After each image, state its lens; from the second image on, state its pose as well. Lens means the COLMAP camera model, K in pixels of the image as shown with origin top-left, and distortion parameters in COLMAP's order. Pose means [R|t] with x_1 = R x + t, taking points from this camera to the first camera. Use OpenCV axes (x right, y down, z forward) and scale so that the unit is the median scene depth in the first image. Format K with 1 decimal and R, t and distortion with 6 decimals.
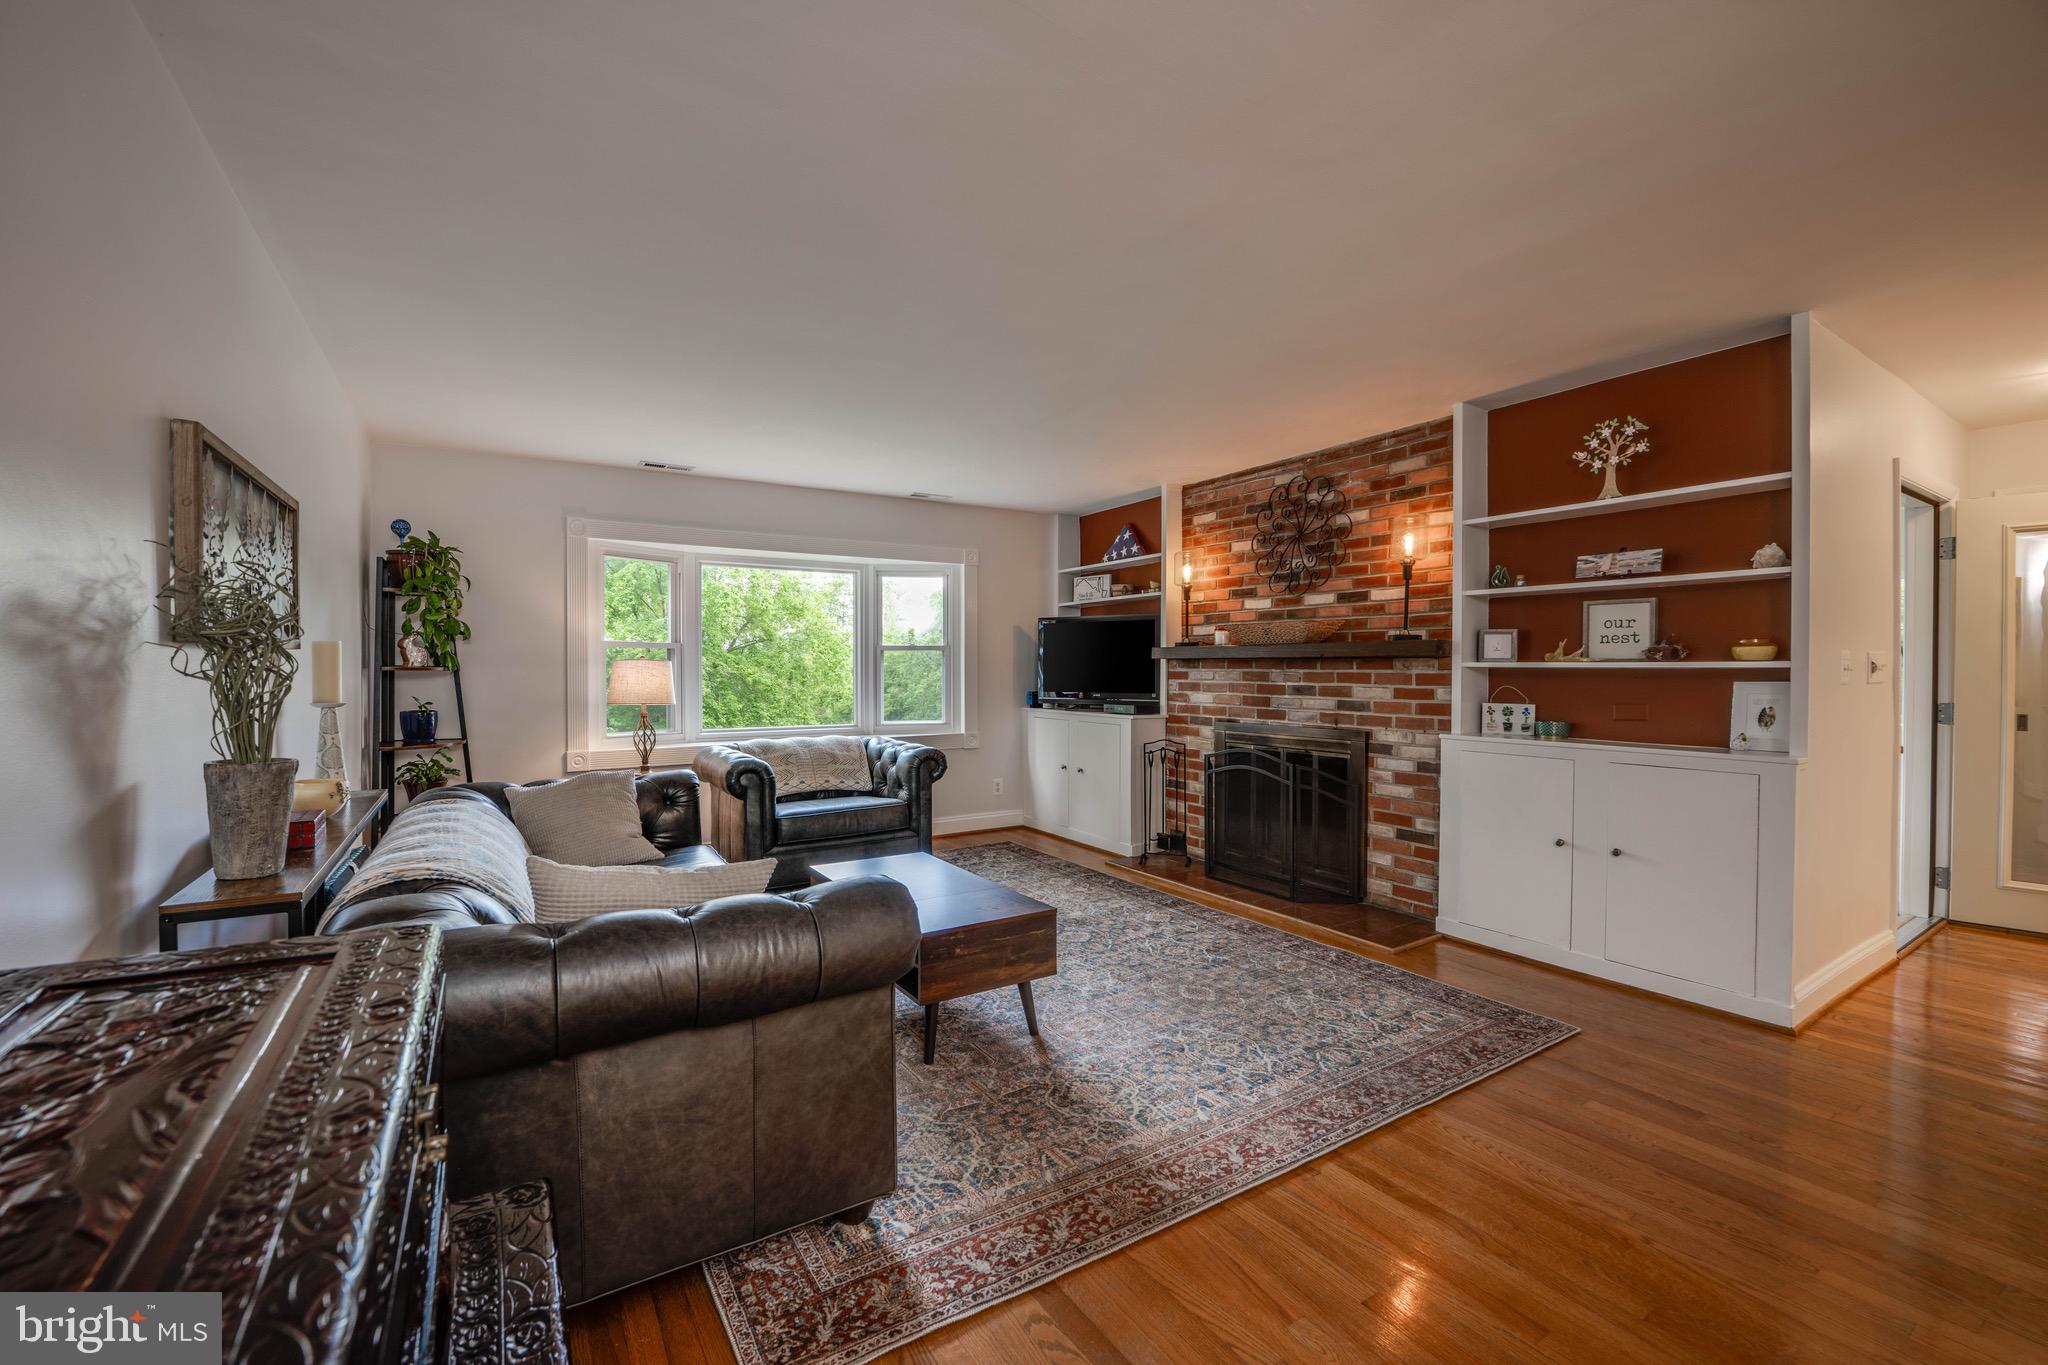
lens RADIAL K [[832.0, 0, 1000.8], [0, 832.0, 674.4], [0, 0, 1]] dist [-0.017486, -0.000007]
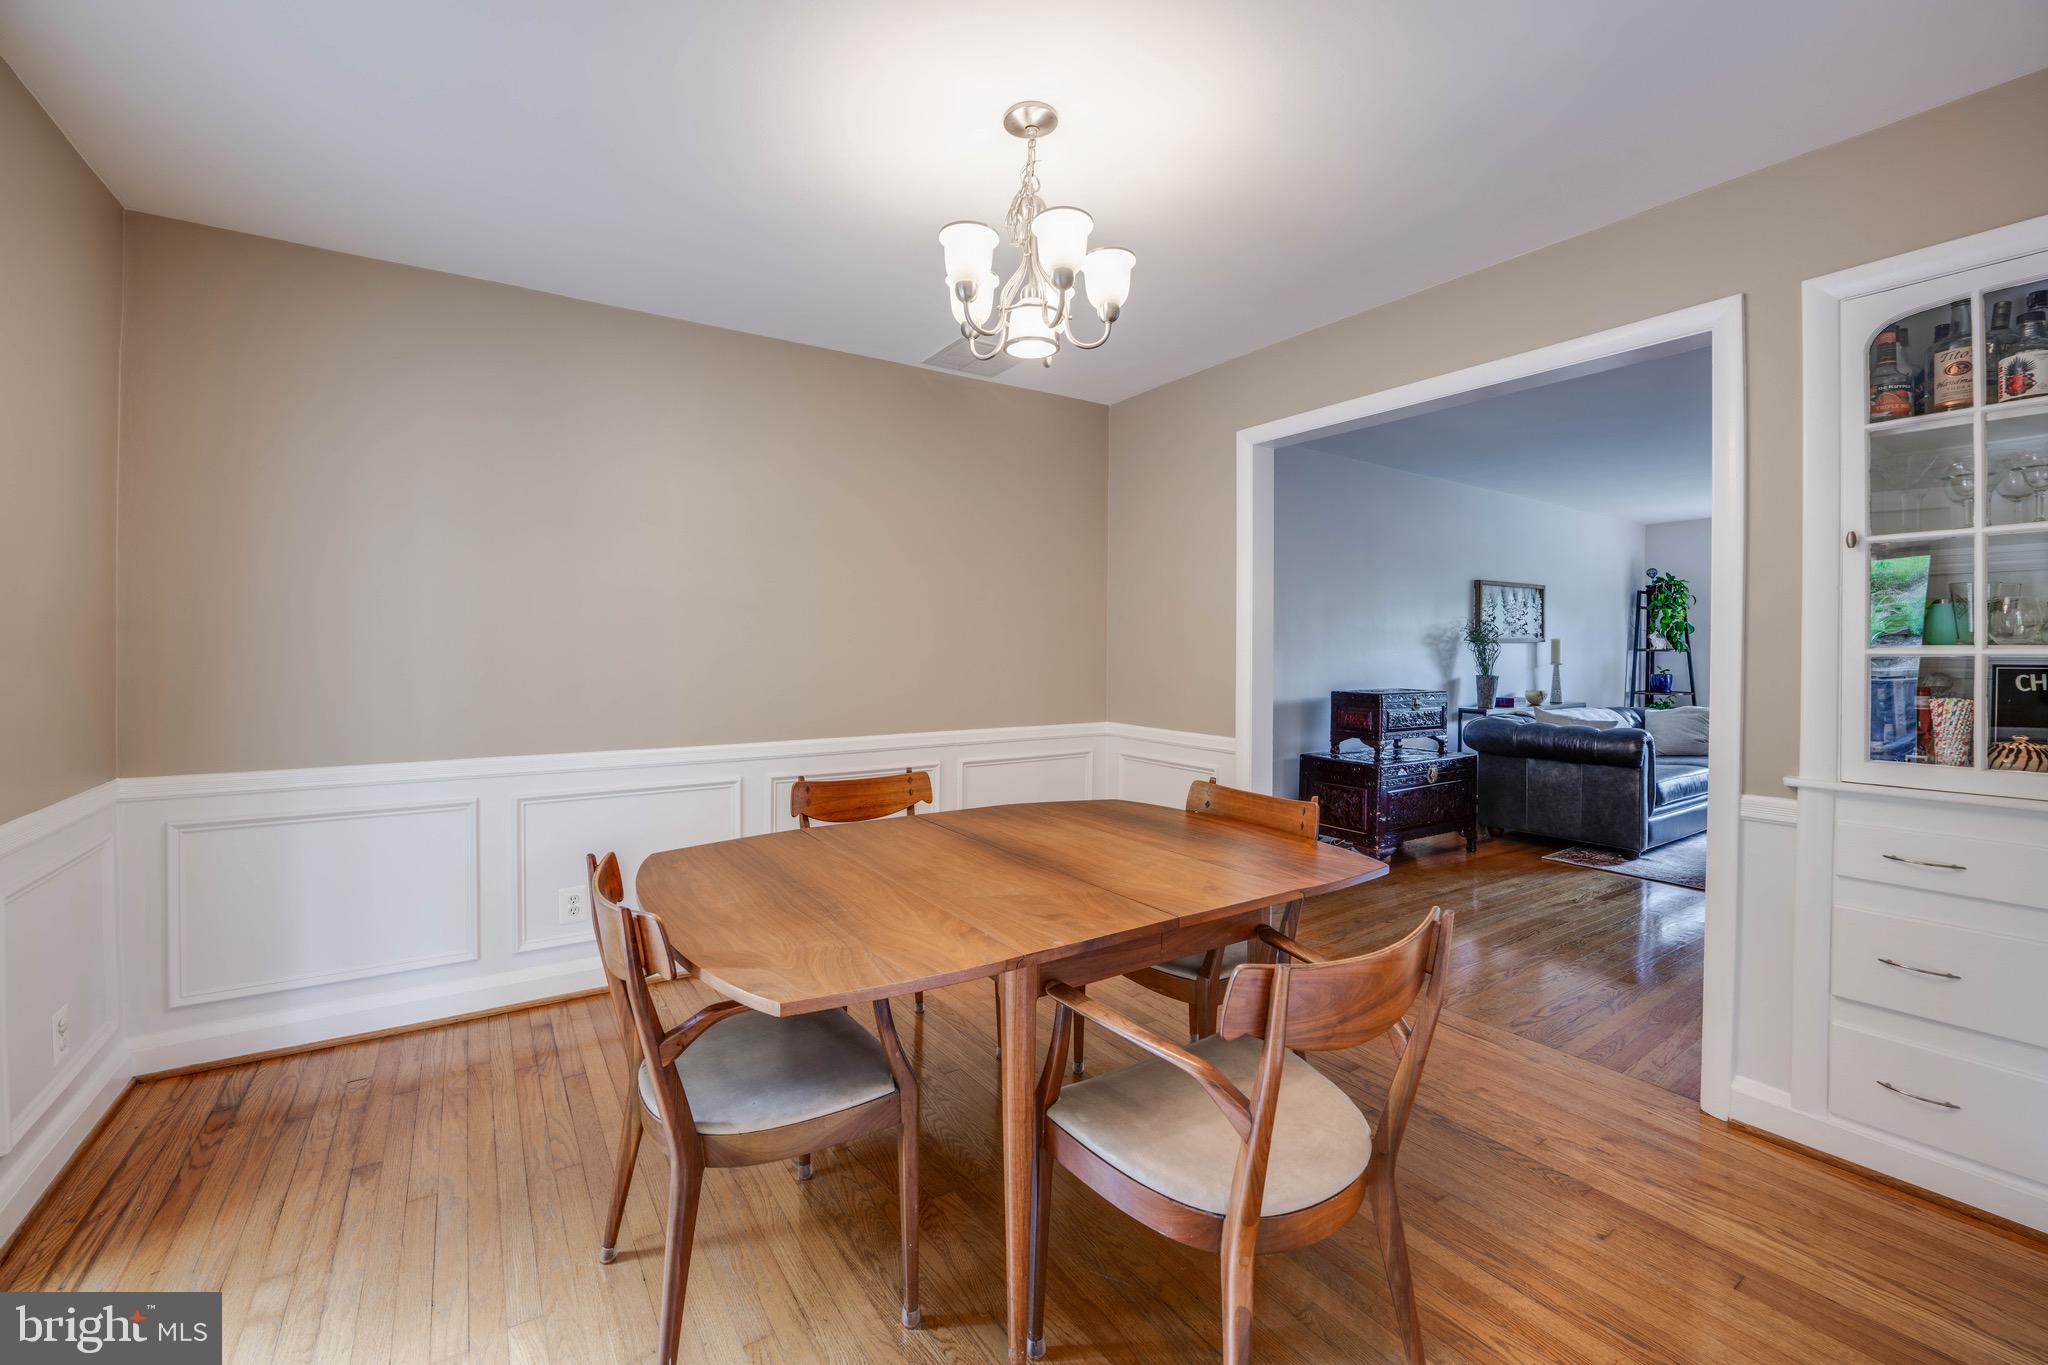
lens RADIAL K [[832.0, 0, 1000.8], [0, 832.0, 674.4], [0, 0, 1]] dist [-0.017486, -0.000007]
pose [[0.023169, 0.030633, -0.999262, 1.063902], [-0.010920, 0.999479, 0.030387, 0.006549], [0.999672, 0.010208, 0.023491, -0.479323]]
